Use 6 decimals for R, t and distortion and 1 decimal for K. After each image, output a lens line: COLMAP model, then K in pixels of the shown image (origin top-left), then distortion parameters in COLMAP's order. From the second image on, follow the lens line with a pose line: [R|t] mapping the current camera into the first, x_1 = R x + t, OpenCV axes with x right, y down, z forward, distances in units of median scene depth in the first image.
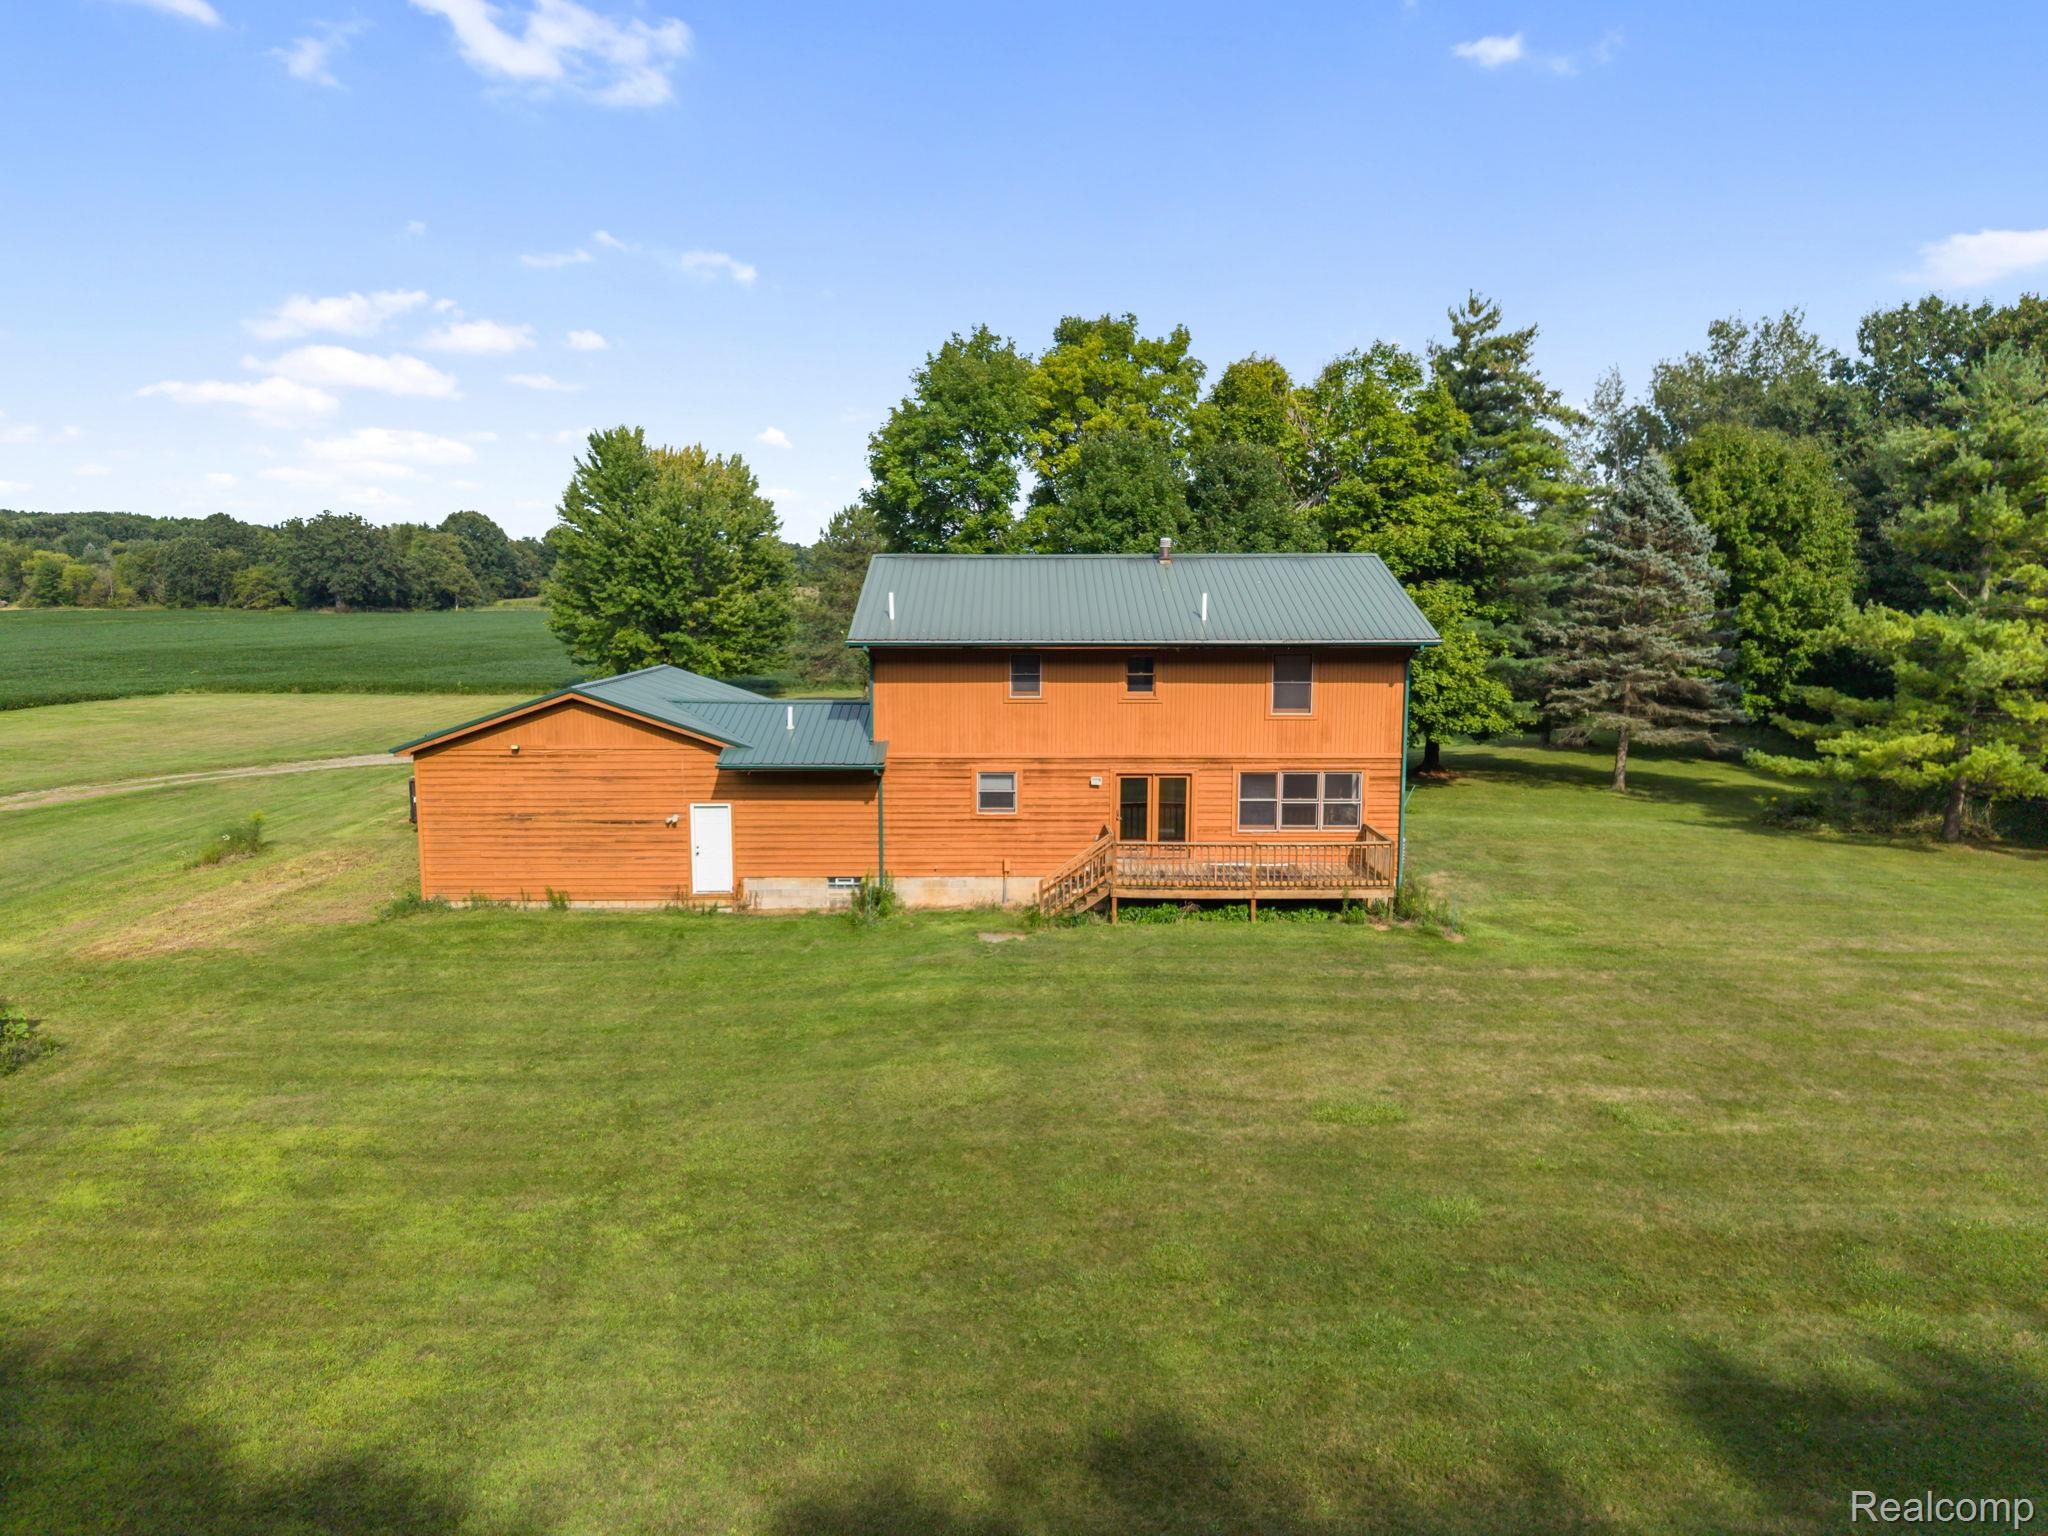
lens RADIAL K [[1386.5, 0, 1019.4], [0, 1386.5, 758.5], [0, 0, 1]] dist [0.058666, -0.076260]
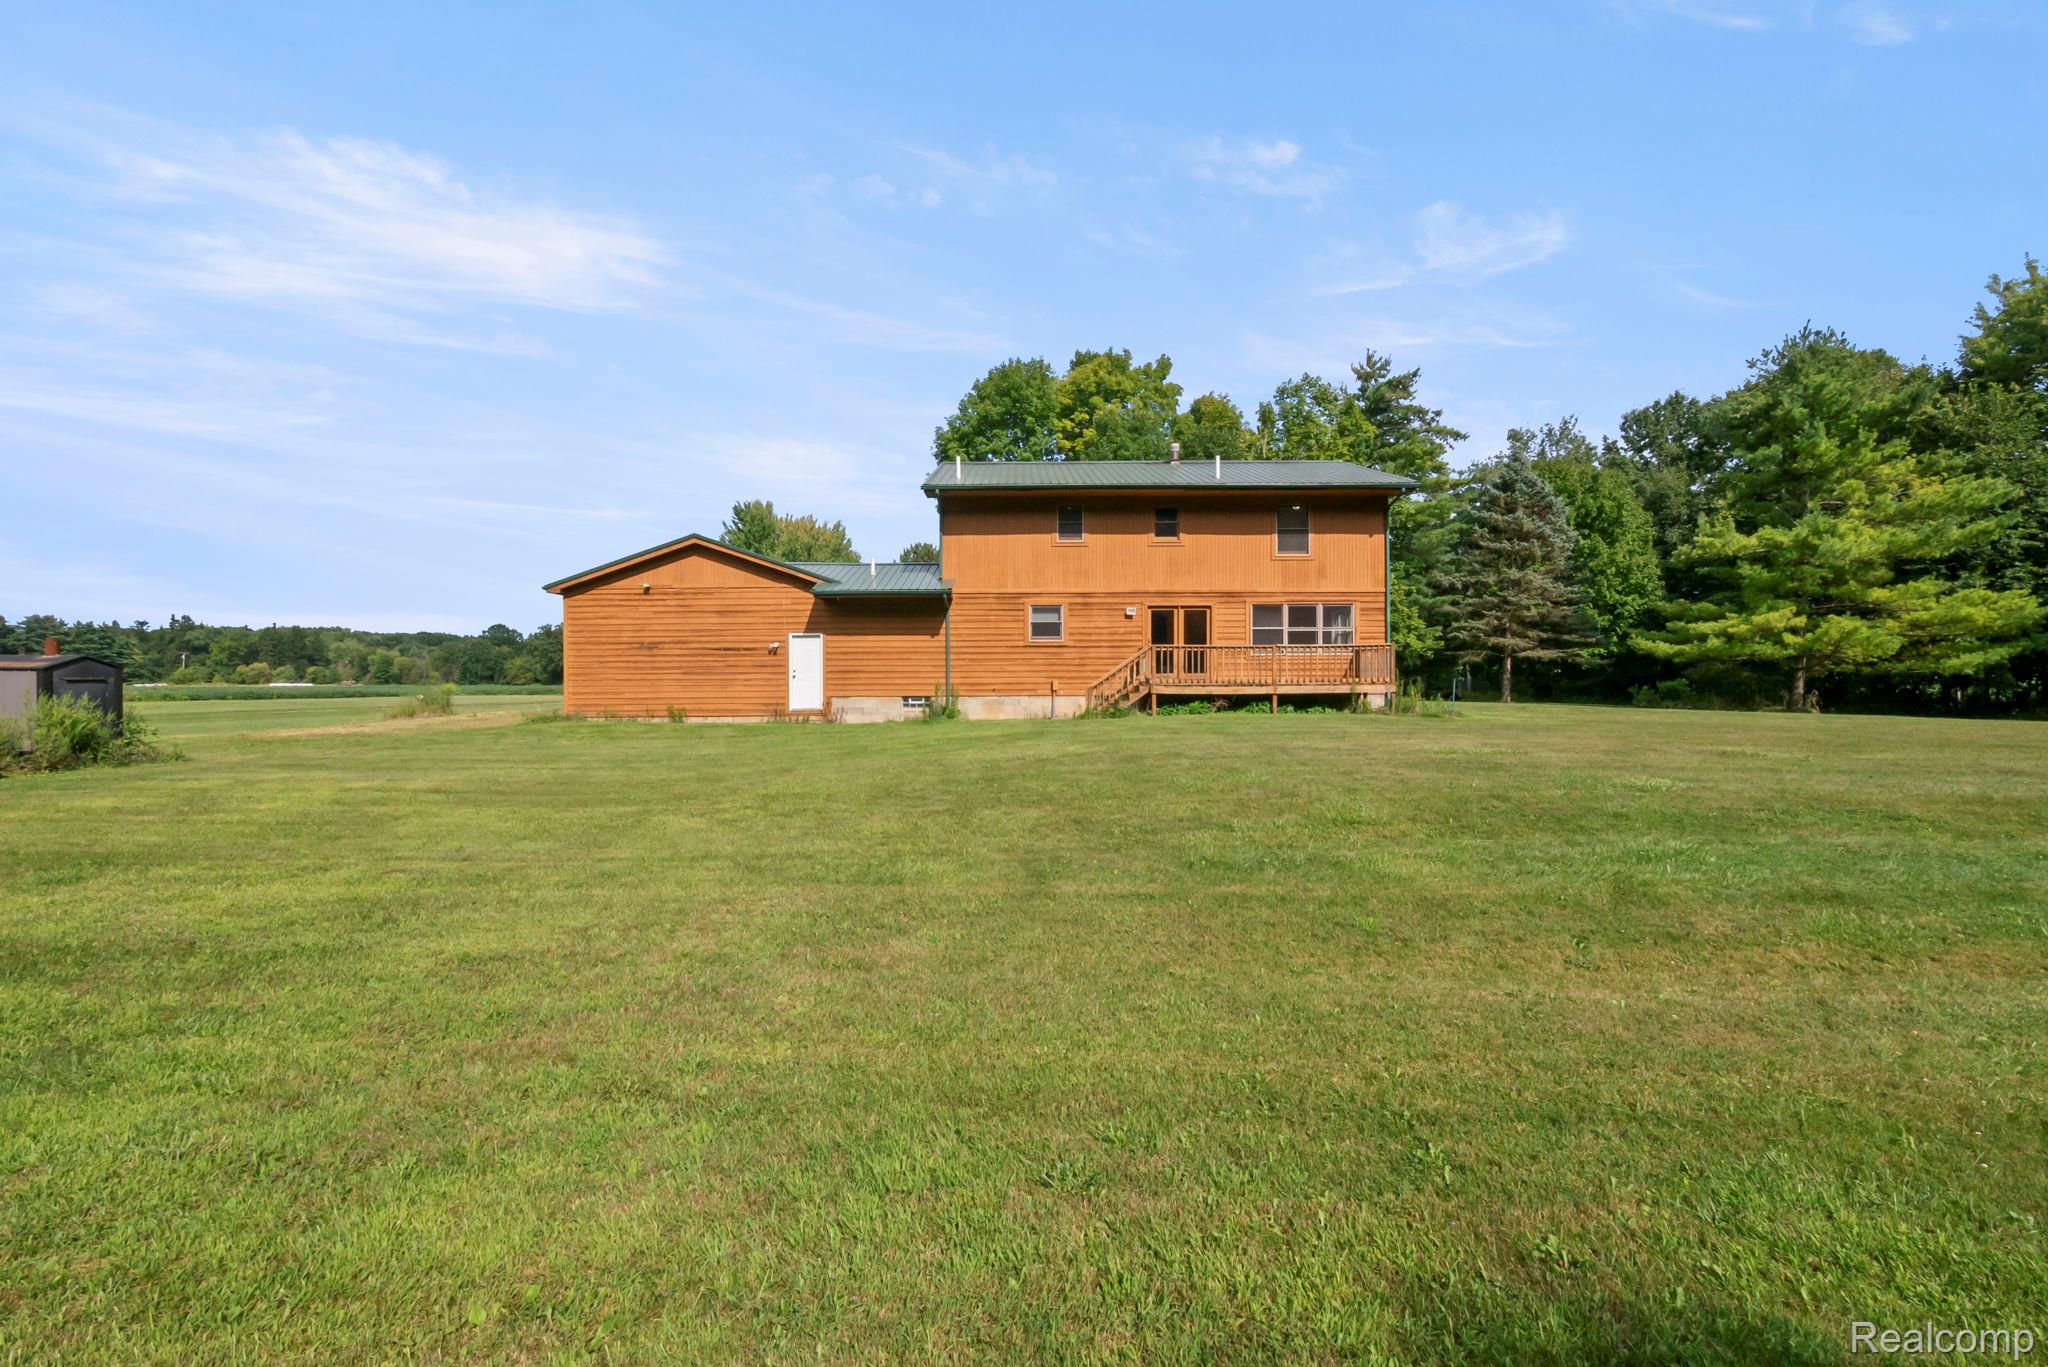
lens RADIAL K [[920.2, 0, 1008.5], [0, 920.2, 669.3], [0, 0, 1]] dist [-0.000979, -0.000443]
pose [[0.999941, -0.002040, -0.010631, -0.033361], [0.000562, 0.990543, -0.137201, 0.142111], [0.010810, 0.137187, 0.990486, 0.186262]]
